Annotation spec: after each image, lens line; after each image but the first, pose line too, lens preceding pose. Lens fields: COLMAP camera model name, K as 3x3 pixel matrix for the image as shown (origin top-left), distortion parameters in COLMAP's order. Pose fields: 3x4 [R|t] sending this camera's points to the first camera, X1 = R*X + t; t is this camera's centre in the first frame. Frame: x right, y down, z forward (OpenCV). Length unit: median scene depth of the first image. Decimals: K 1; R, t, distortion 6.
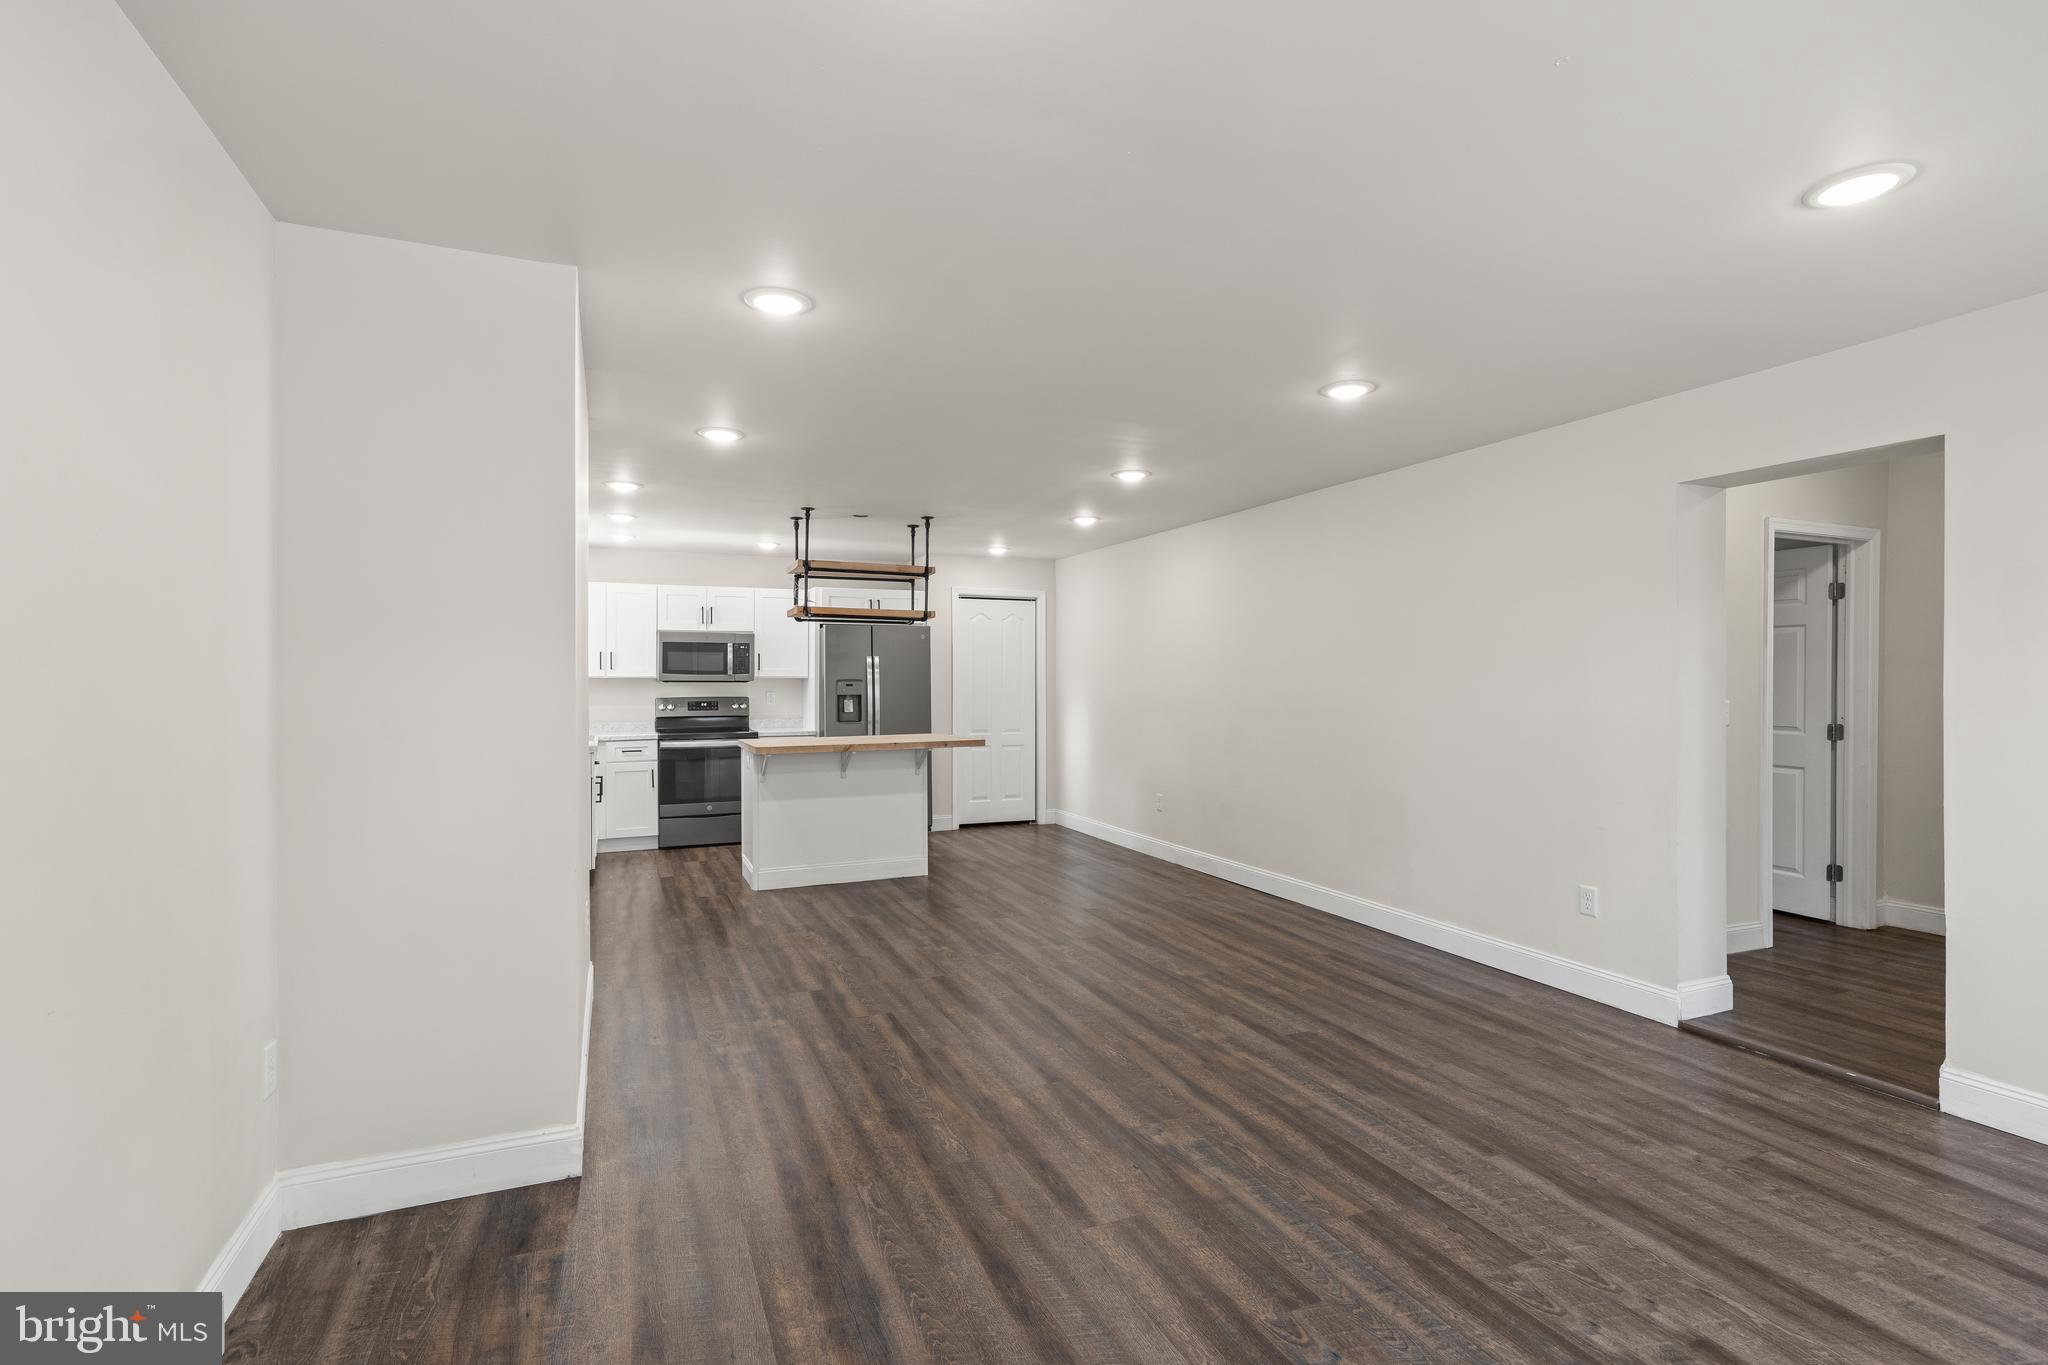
lens RADIAL K [[993.7, 0, 1119.2], [0, 993.7, 690.5], [0, 0, 1]] dist [0.002284, 0.000511]
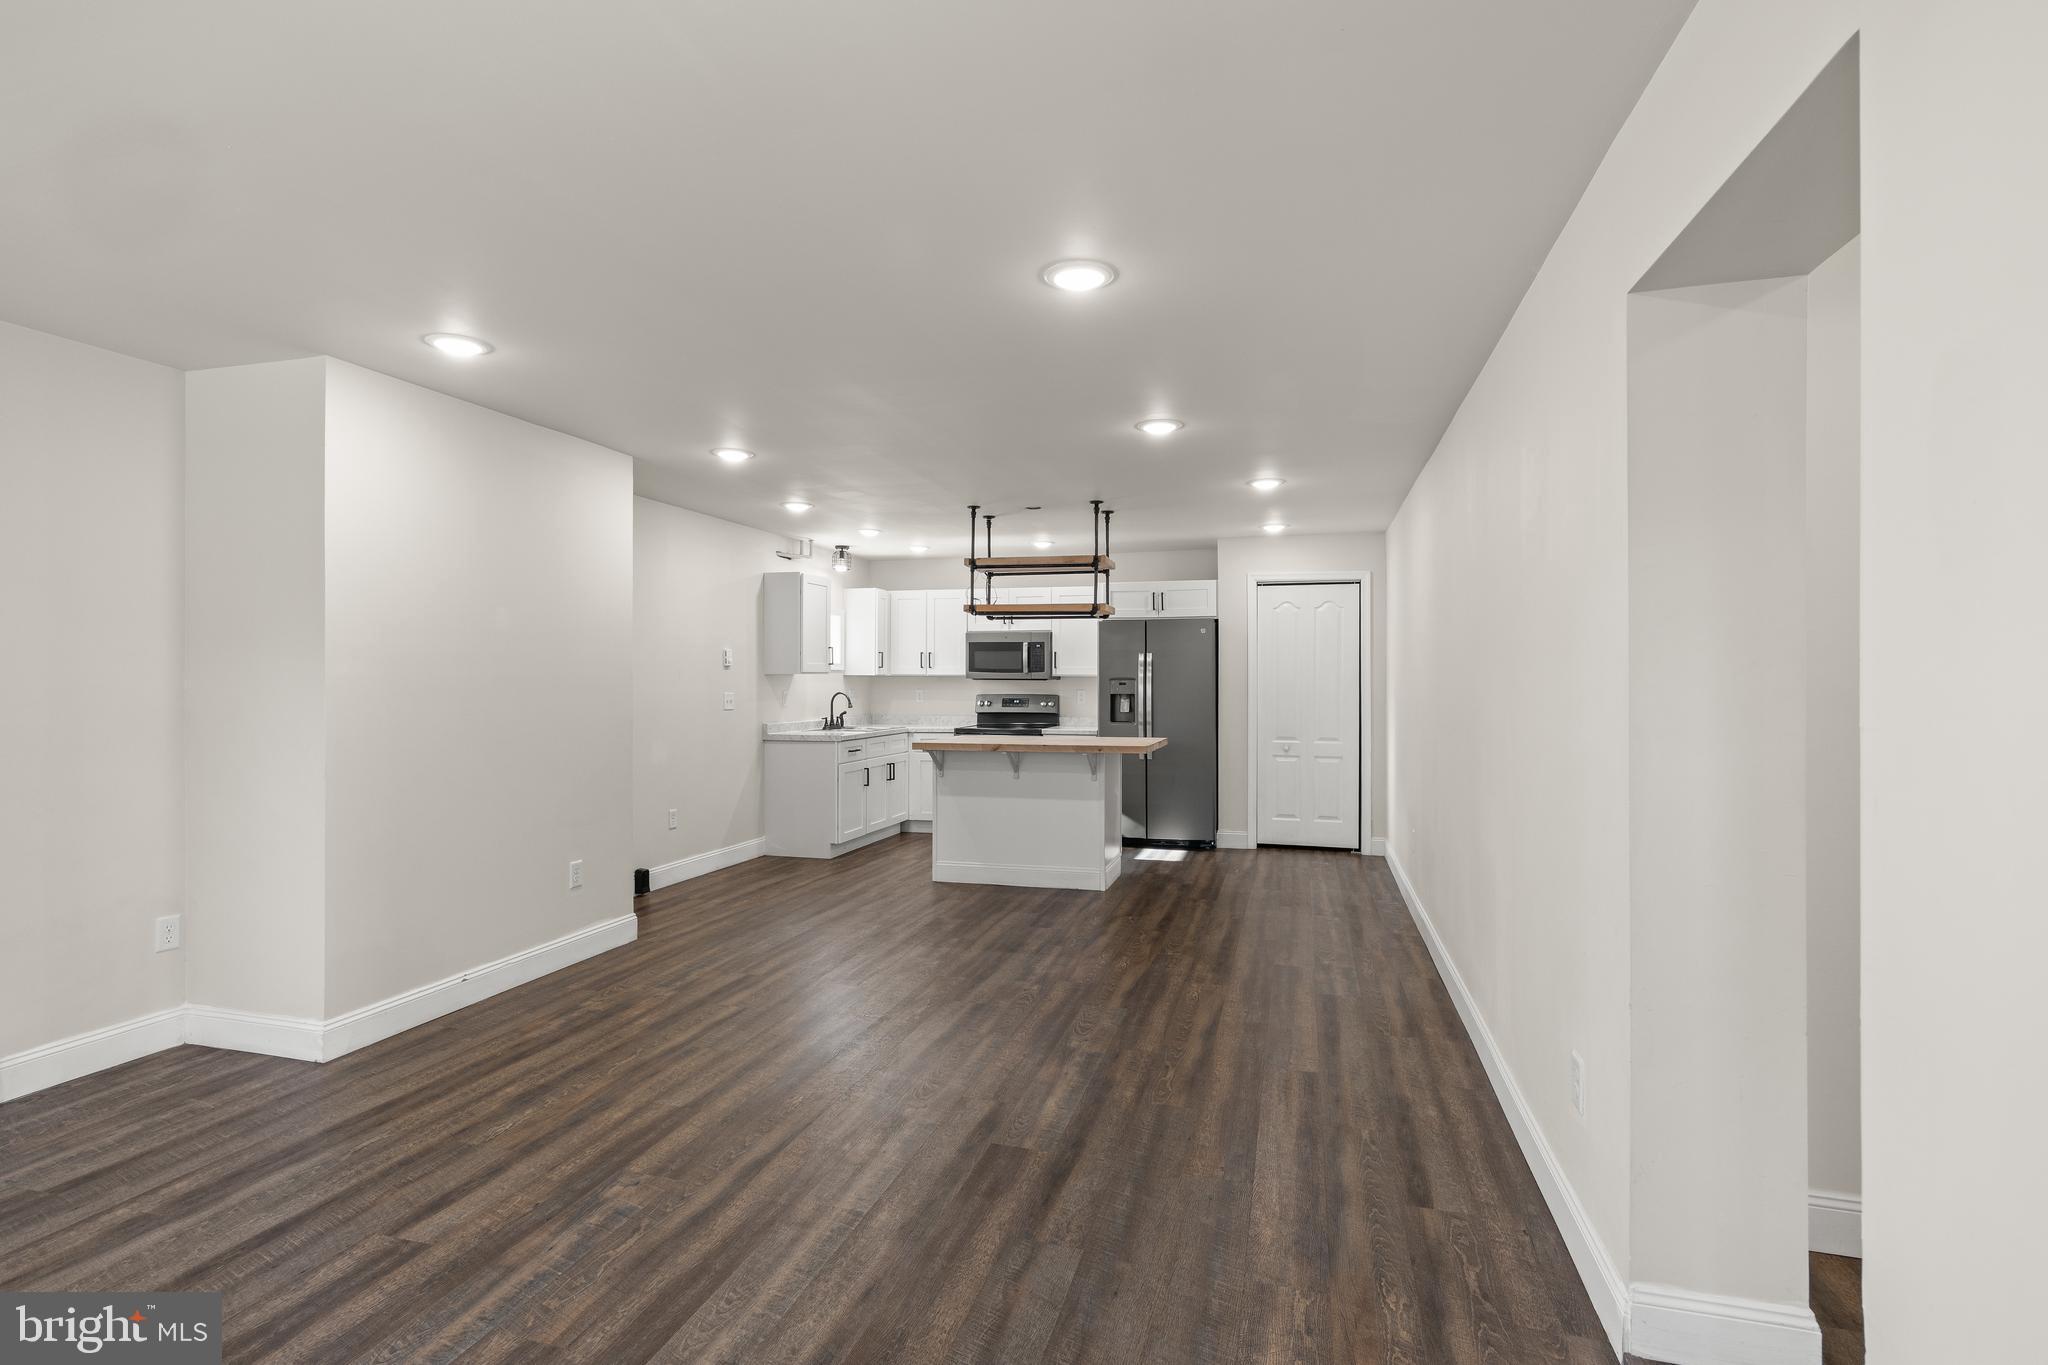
lens RADIAL K [[1049.8, 0, 1033.9], [0, 1049.8, 665.4], [0, 0, 1]] dist [0.002253, 0.000444]
pose [[0.746430, -0.003691, -0.665454, 0.539675], [-0.011152, 0.999775, -0.018054, -0.006306], [0.665370, 0.020897, 0.746221, 0.300471]]
